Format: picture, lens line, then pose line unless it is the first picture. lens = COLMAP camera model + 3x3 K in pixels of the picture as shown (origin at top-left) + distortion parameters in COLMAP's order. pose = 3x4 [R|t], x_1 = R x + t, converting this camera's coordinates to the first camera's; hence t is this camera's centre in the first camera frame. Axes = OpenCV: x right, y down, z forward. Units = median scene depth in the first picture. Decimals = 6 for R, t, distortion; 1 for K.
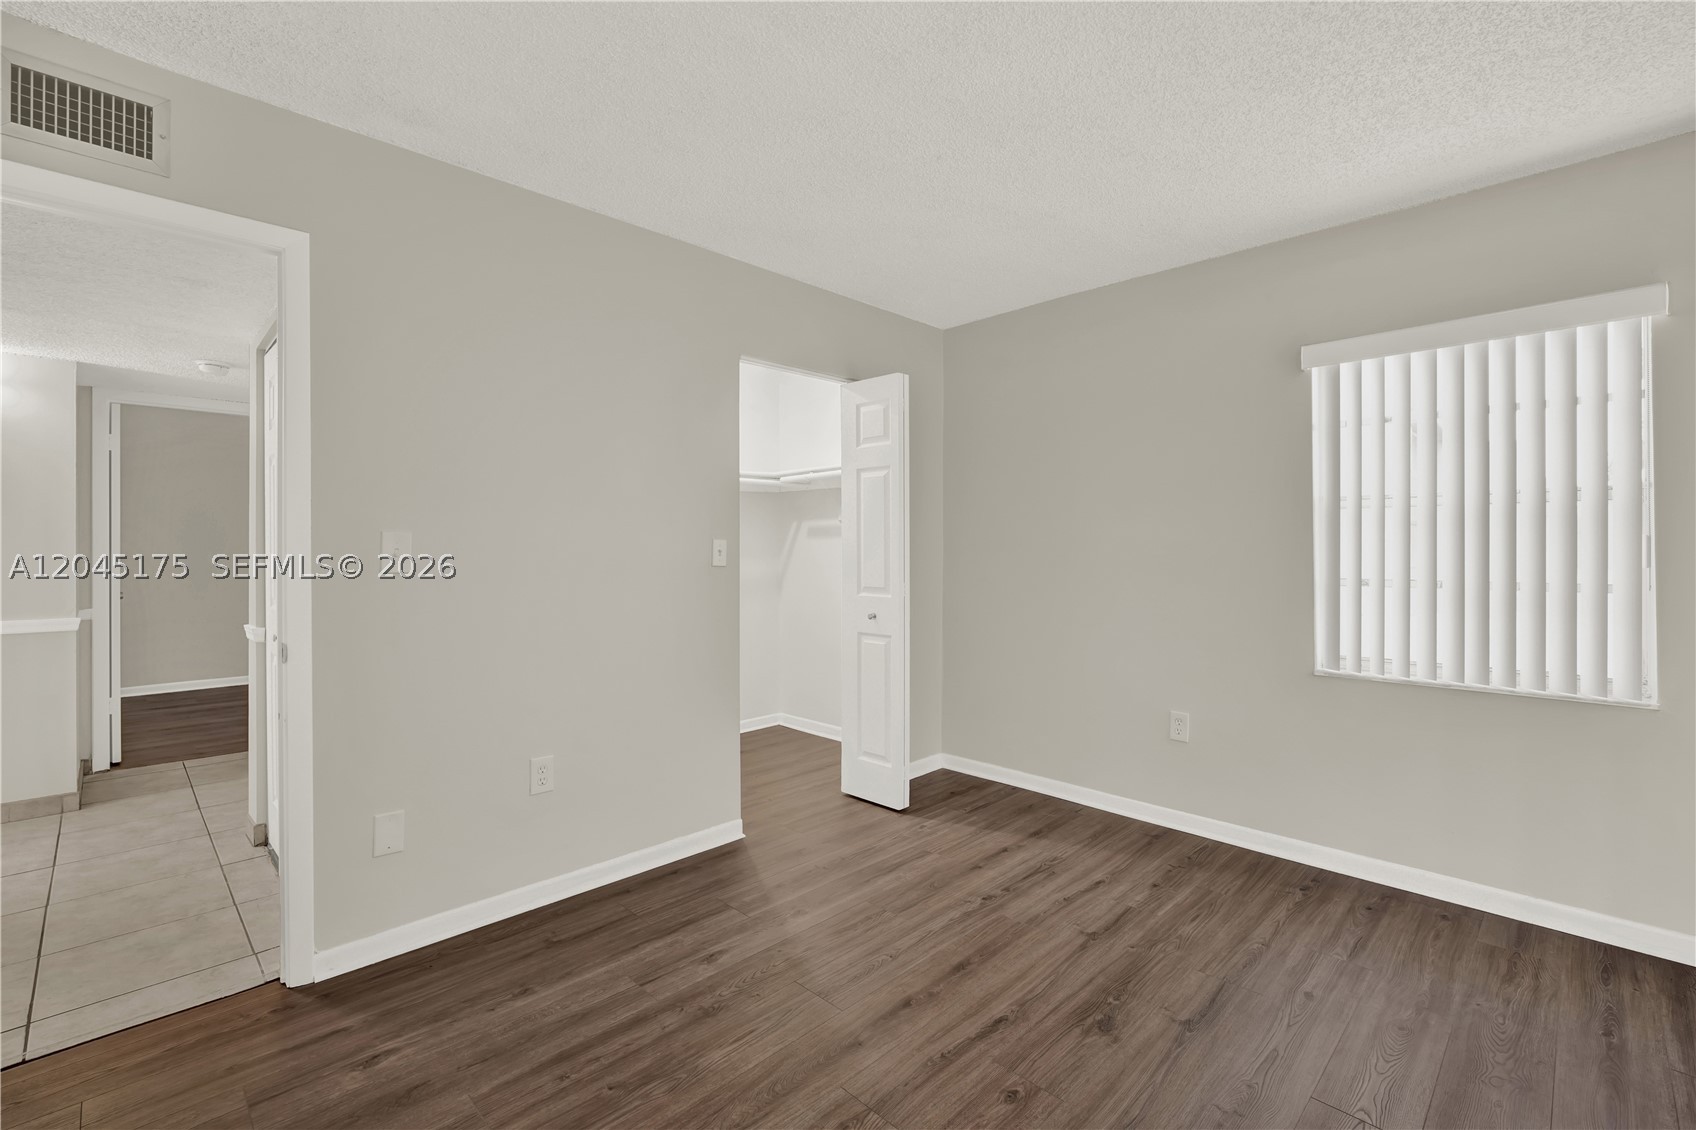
lens RADIAL K [[746.7, 0, 839.3], [0, 746.7, 542.9], [0, 0, 1]] dist [0.001644, 0.000330]
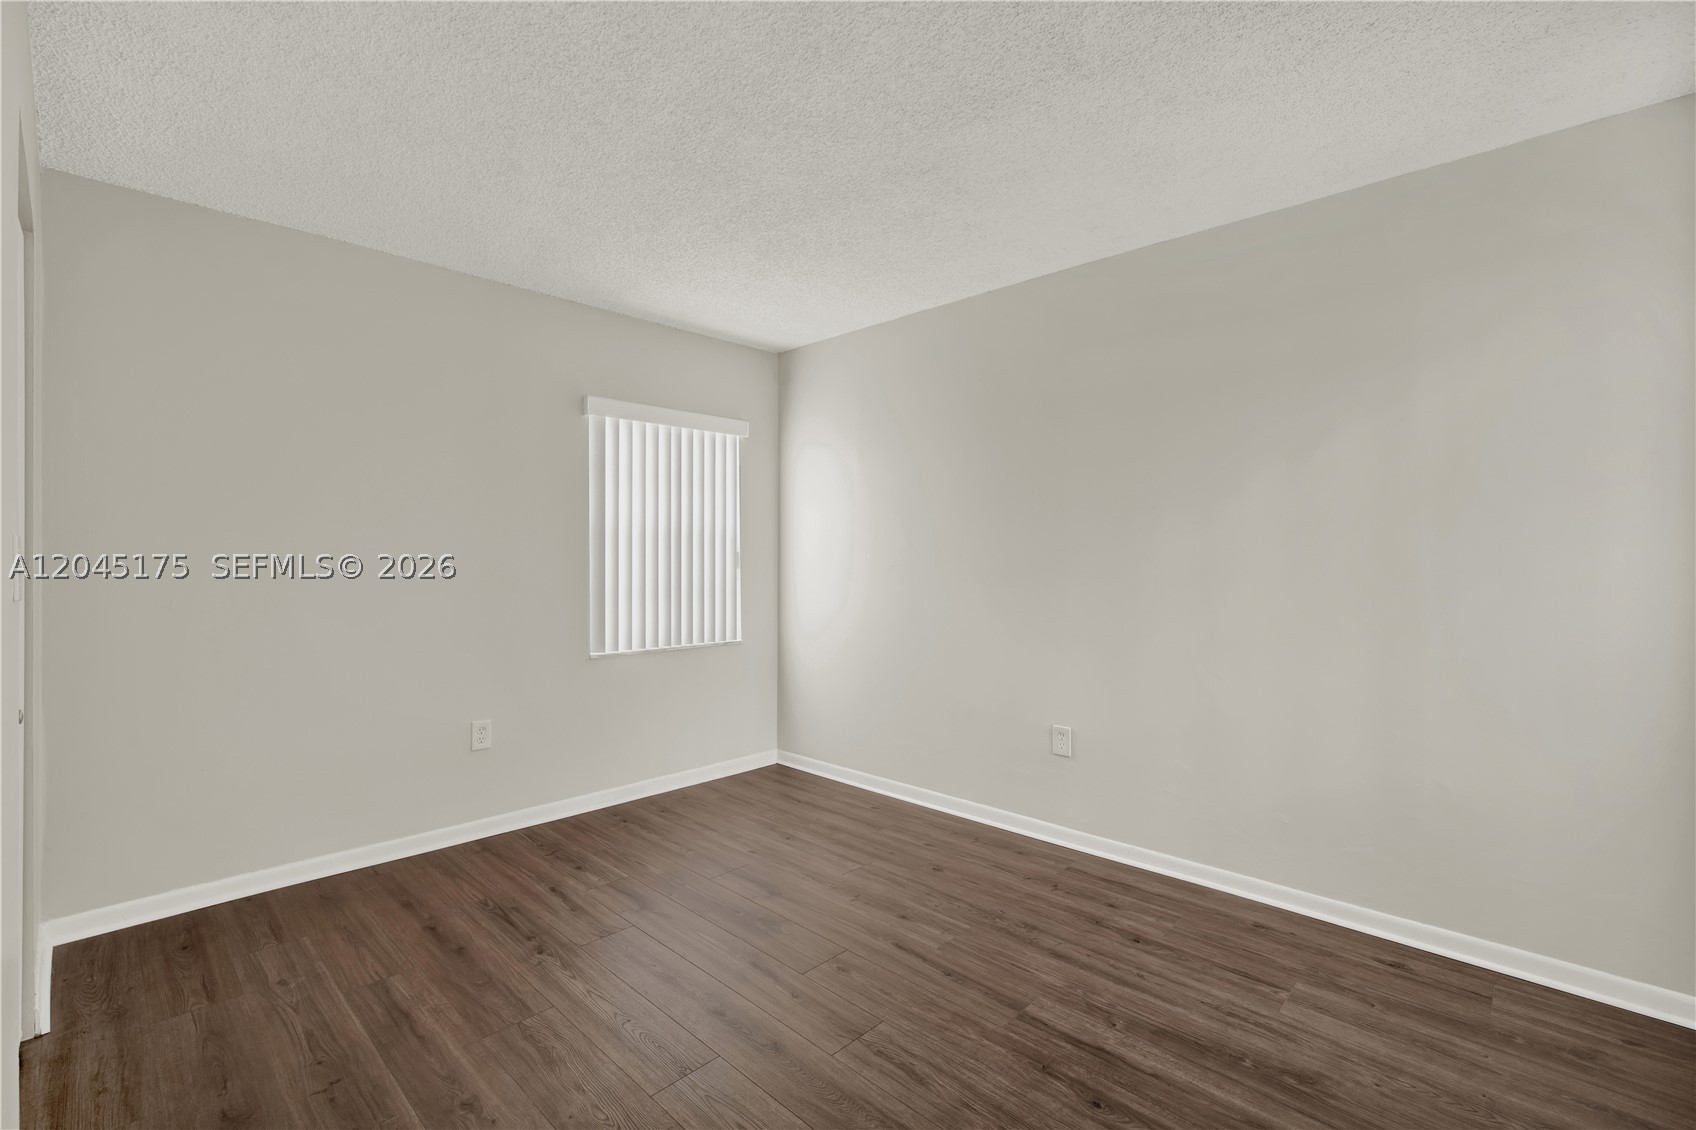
lens RADIAL K [[750.3, 0, 844.5], [0, 750.3, 579.0], [0, 0, 1]] dist [-0.010204, 0.000042]
pose [[-0.027815, -0.025864, 0.999278, -0.659991], [-0.008665, 0.999634, 0.025632, 0.004241], [-0.999576, -0.007946, -0.028029, 0.633533]]
